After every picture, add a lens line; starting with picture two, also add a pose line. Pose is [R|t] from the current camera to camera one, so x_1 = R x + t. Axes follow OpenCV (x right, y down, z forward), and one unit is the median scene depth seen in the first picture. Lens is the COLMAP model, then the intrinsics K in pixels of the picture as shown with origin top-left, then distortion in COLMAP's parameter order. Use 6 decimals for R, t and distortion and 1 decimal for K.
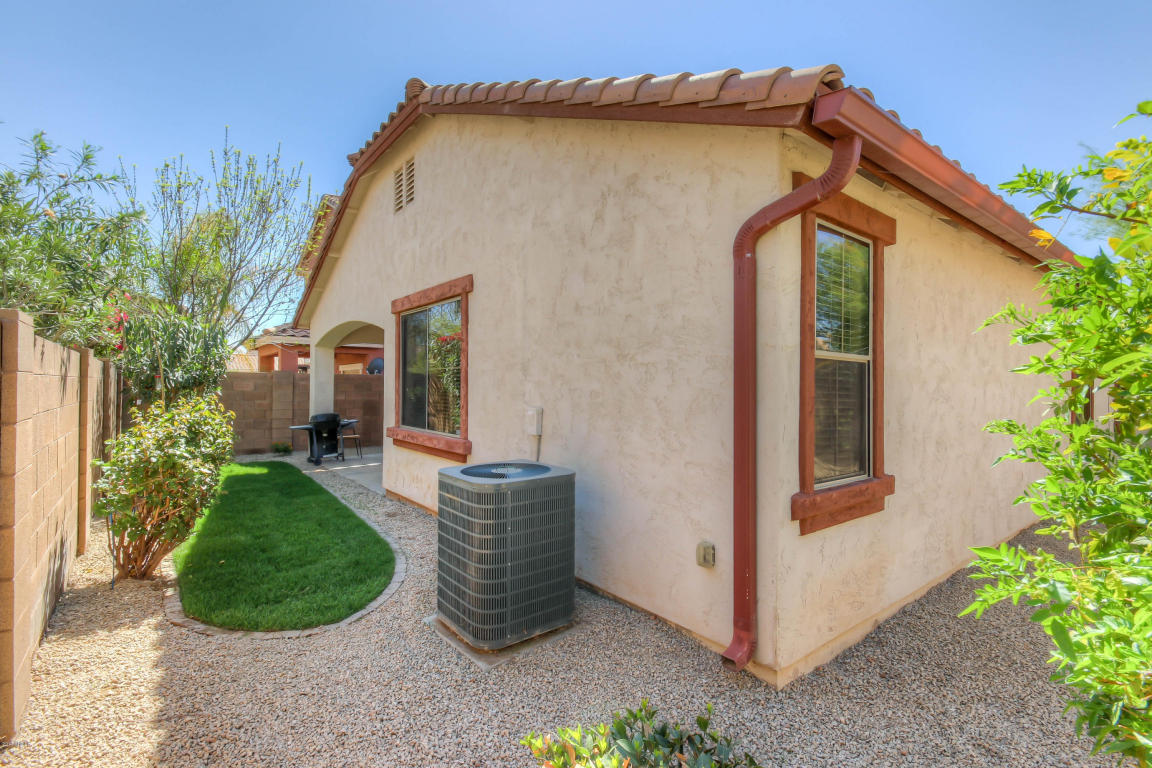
lens RADIAL K [[530.1, 0, 574.5], [0, 530.1, 382.6], [0, 0, 1]] dist [0.036859, -0.013983]
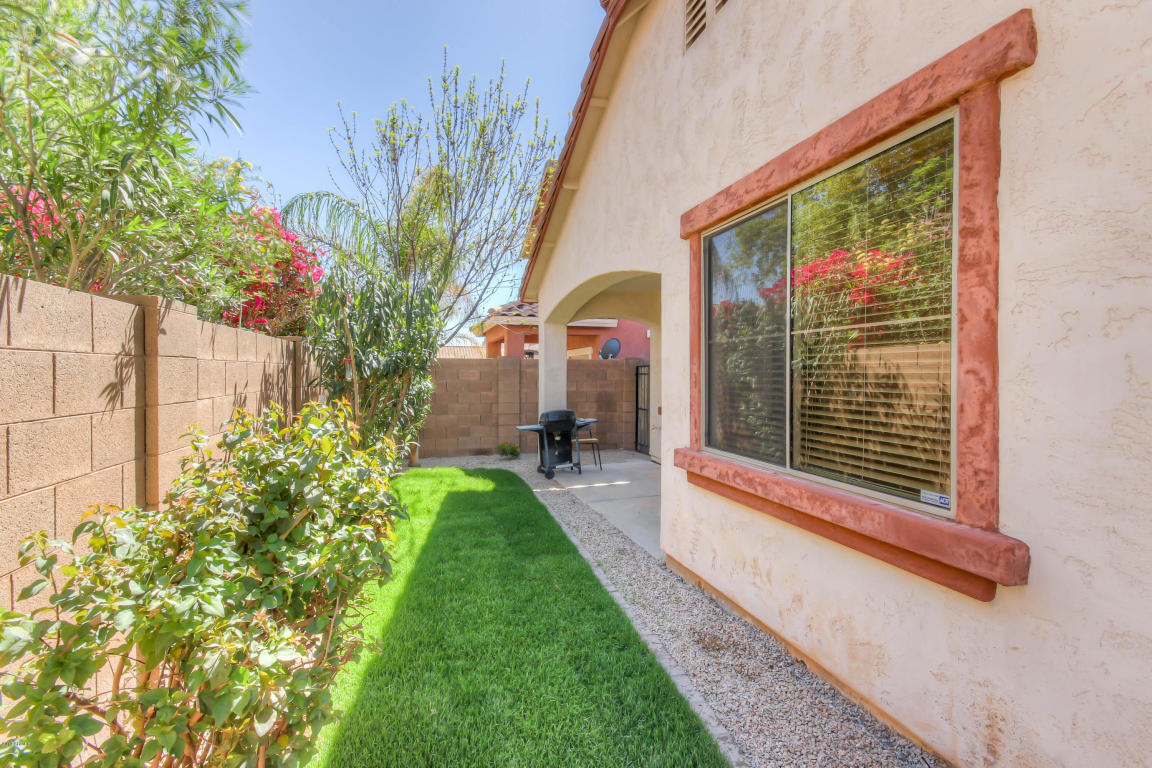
lens RADIAL K [[530.1, 0, 574.5], [0, 530.1, 382.6], [0, 0, 1]] dist [0.036859, -0.013983]
pose [[0.929179, 0.000508, -0.369631, -0.171231], [0.007558, 0.999764, 0.020373, 0.003648], [0.369554, -0.021724, 0.928955, 0.319244]]
